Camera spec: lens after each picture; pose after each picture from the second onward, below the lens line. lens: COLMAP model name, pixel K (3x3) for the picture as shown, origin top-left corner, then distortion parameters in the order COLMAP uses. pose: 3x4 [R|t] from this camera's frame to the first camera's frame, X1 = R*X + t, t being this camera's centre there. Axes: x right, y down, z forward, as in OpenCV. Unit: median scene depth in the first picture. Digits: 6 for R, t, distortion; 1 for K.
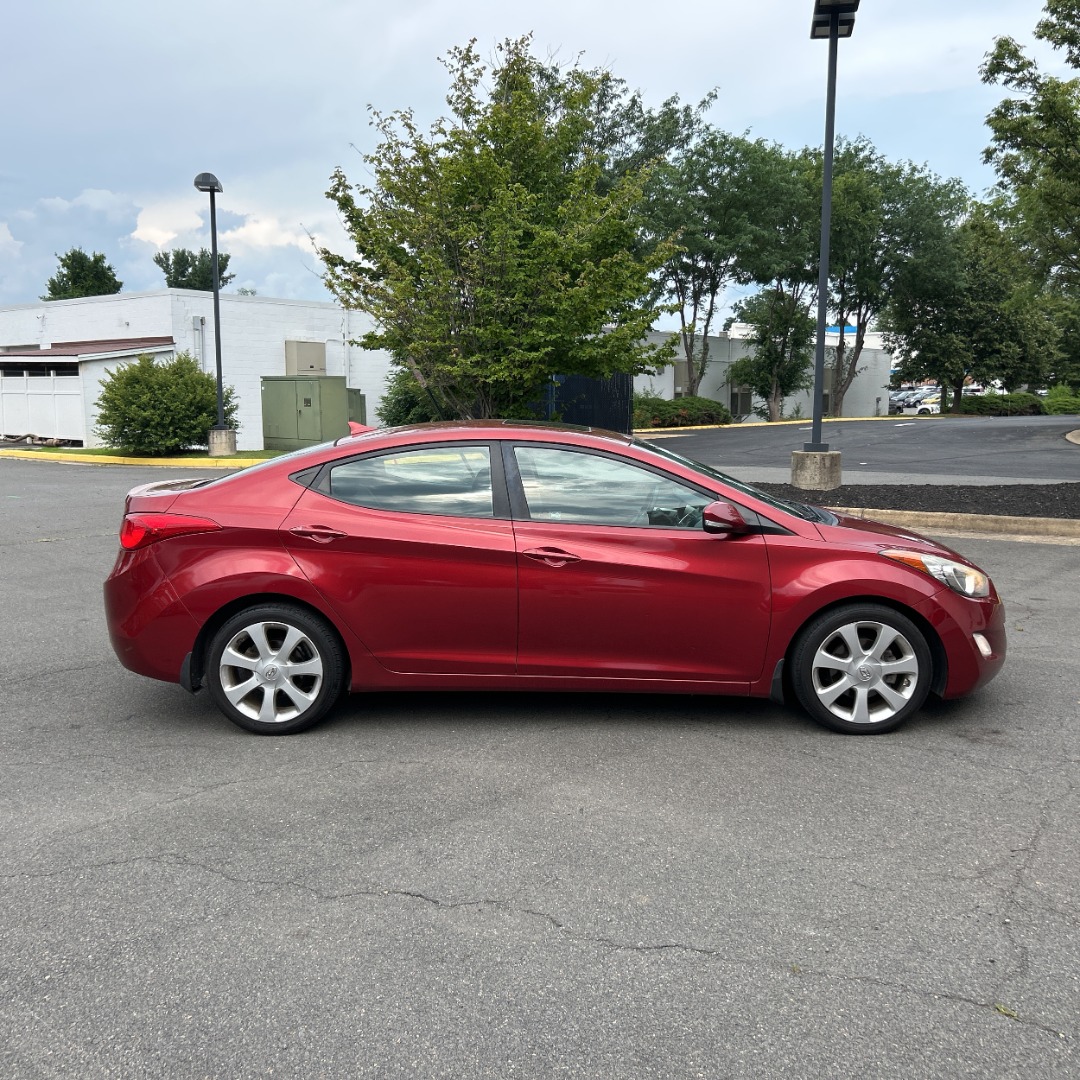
lens RADIAL K [[1056.2, 0, 540.0], [0, 1056.2, 540.0], [0, 0, 1]] dist [0.065480, -0.103291]
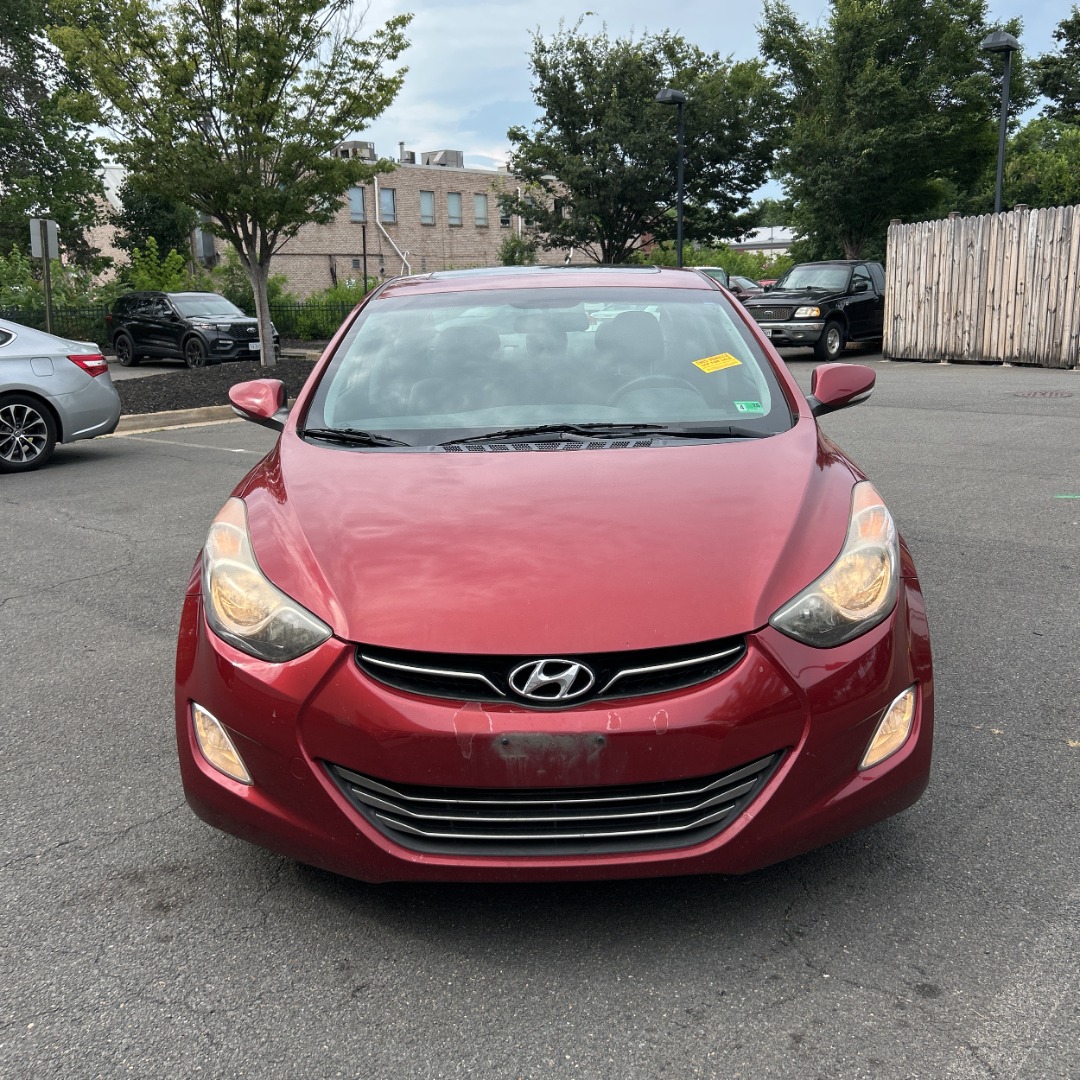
lens RADIAL K [[1056.2, 0, 540.0], [0, 1056.2, 540.0], [0, 0, 1]] dist [0.065480, -0.103291]
pose [[0.062946, 0.231822, -0.970720, 0.138282], [-0.107161, 0.968595, 0.224365, -0.017356], [0.992247, 0.089901, 0.085812, 0.176554]]
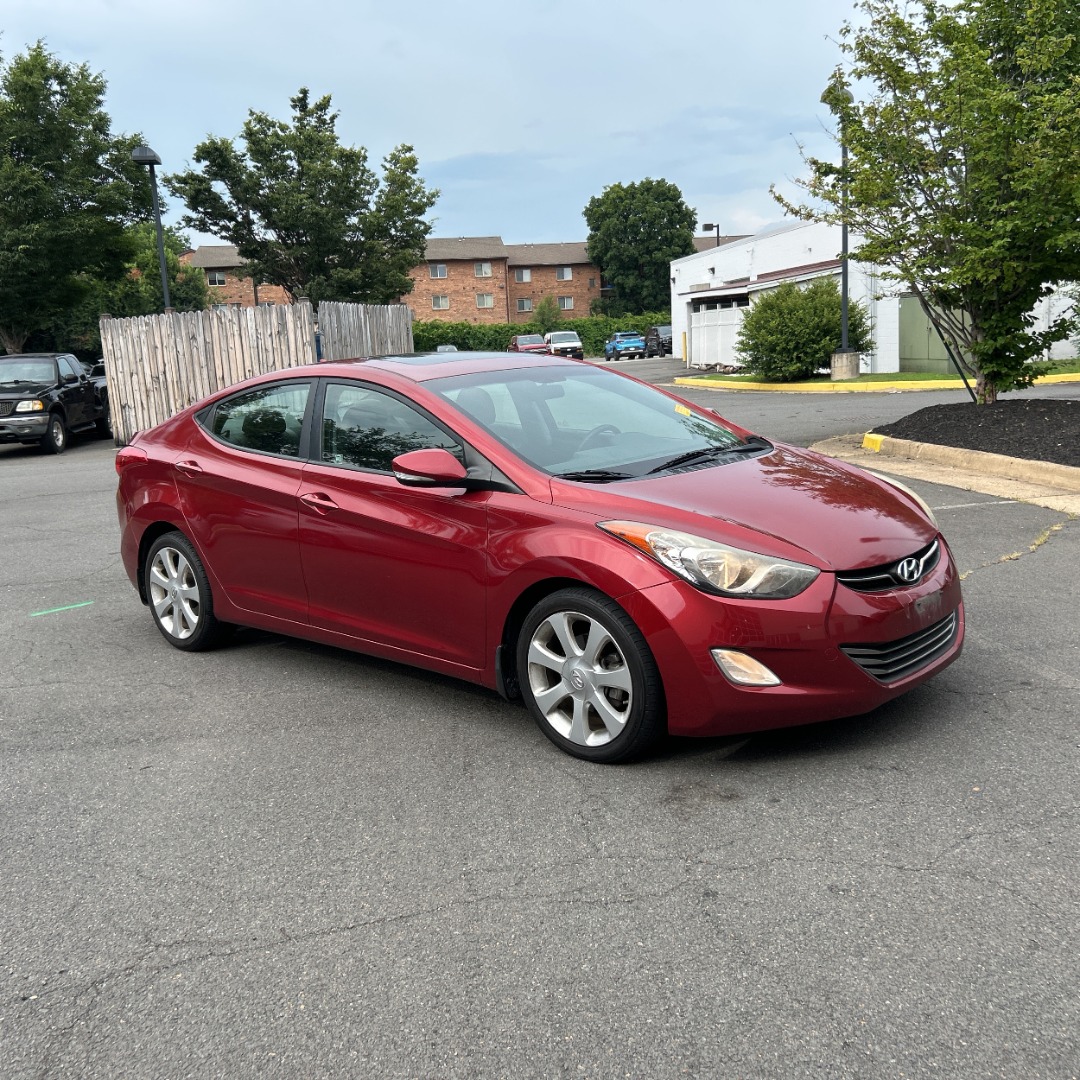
lens RADIAL K [[1052.7, 0, 540.0], [0, 1052.7, 540.0], [0, 0, 1]] dist [0.092918, -0.206908]
pose [[0.768430, 0.079531, -0.634972, 0.119476], [-0.032919, 0.995846, 0.084892, -0.006019], [0.639086, -0.044331, 0.767856, 0.064496]]
